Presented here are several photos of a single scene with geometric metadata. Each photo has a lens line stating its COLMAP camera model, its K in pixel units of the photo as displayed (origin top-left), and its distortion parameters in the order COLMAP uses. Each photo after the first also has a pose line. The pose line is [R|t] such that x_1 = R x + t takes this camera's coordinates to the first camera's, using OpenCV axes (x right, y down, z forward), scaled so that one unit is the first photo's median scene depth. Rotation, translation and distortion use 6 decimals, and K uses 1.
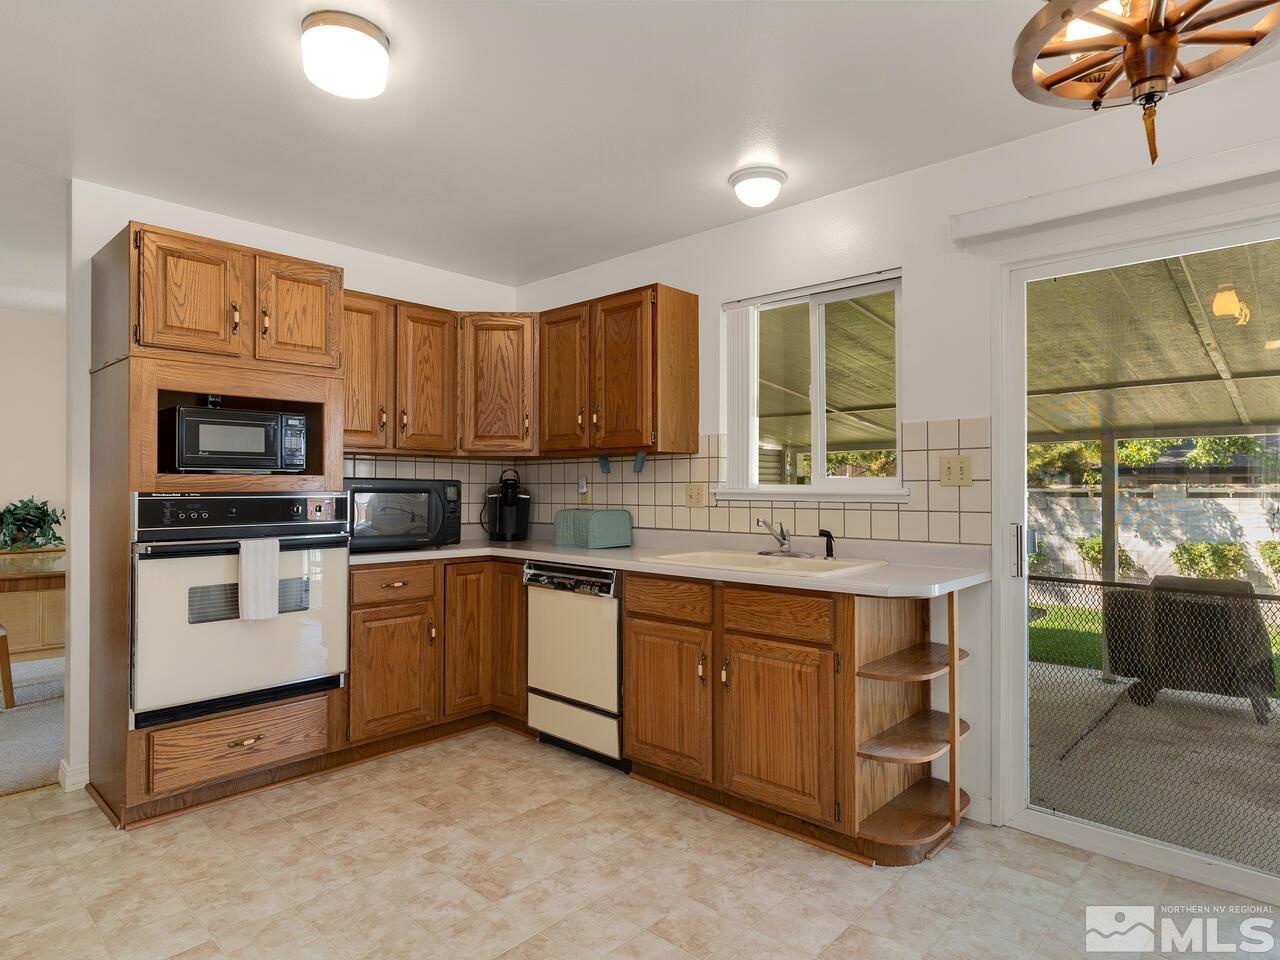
lens RADIAL K [[727.9, 0, 641.0], [0, 727.9, 484.7], [0, 0, 1]] dist [-0.002333, 0.001301]
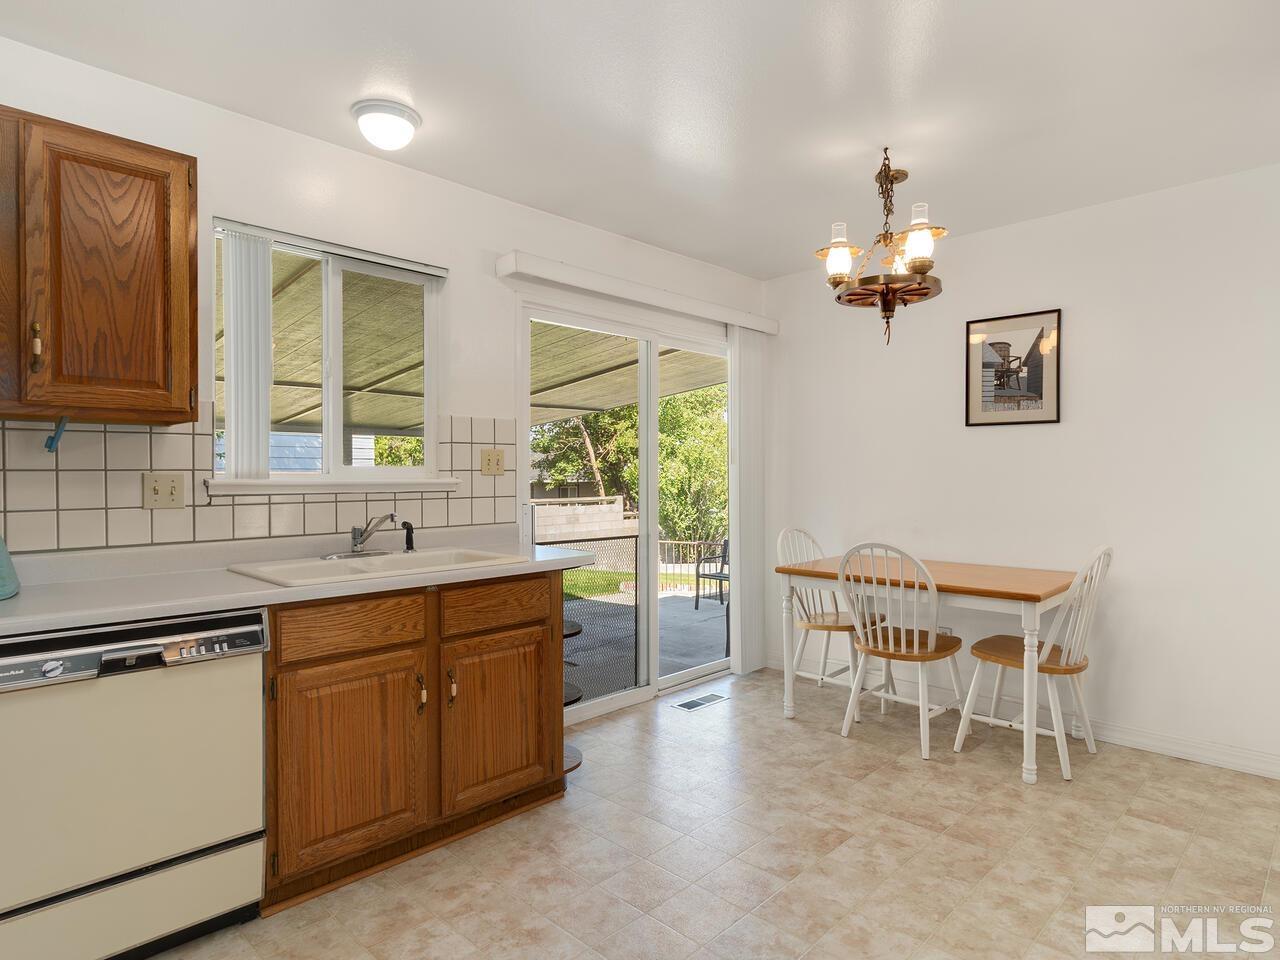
lens RADIAL K [[766.9, 0, 640.0], [0, 766.9, 480.0], [0, 0, 1]] dist [-0.003733, 0.000410]
pose [[0.009192, -0.007862, 0.999927, -0.944699], [-0.001322, 0.999968, 0.007874, -0.000598], [-0.999957, -0.001394, 0.009181, 0.884084]]
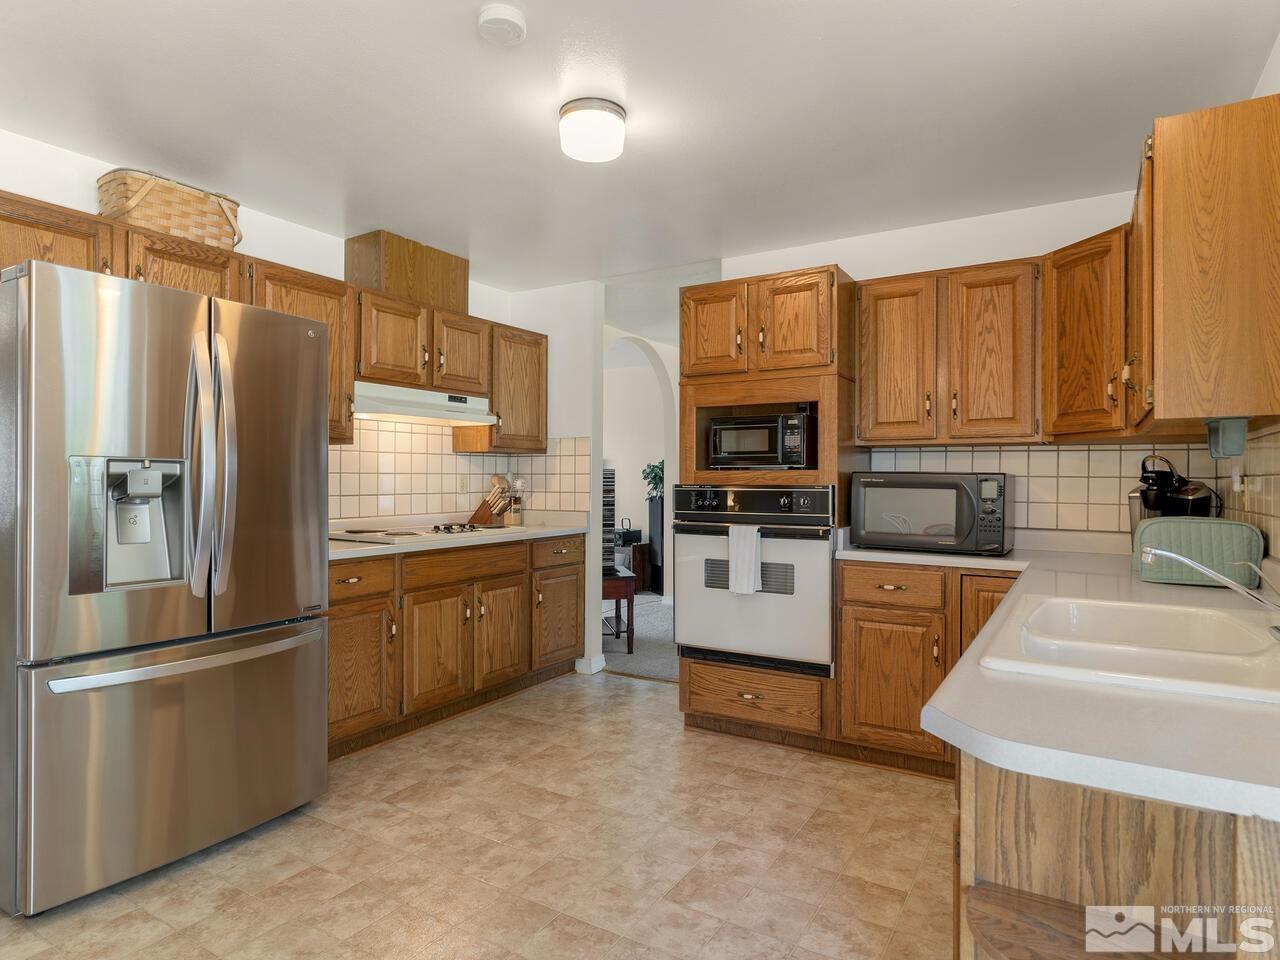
lens RADIAL K [[727.9, 0, 641.0], [0, 727.9, 484.7], [0, 0, 1]] dist [-0.002333, 0.001301]
pose [[0.209116, 0.006065, -0.977872, 0.504809], [-0.000553, 0.999981, 0.006084, 0.001970], [0.977891, -0.000731, 0.209116, 0.506782]]
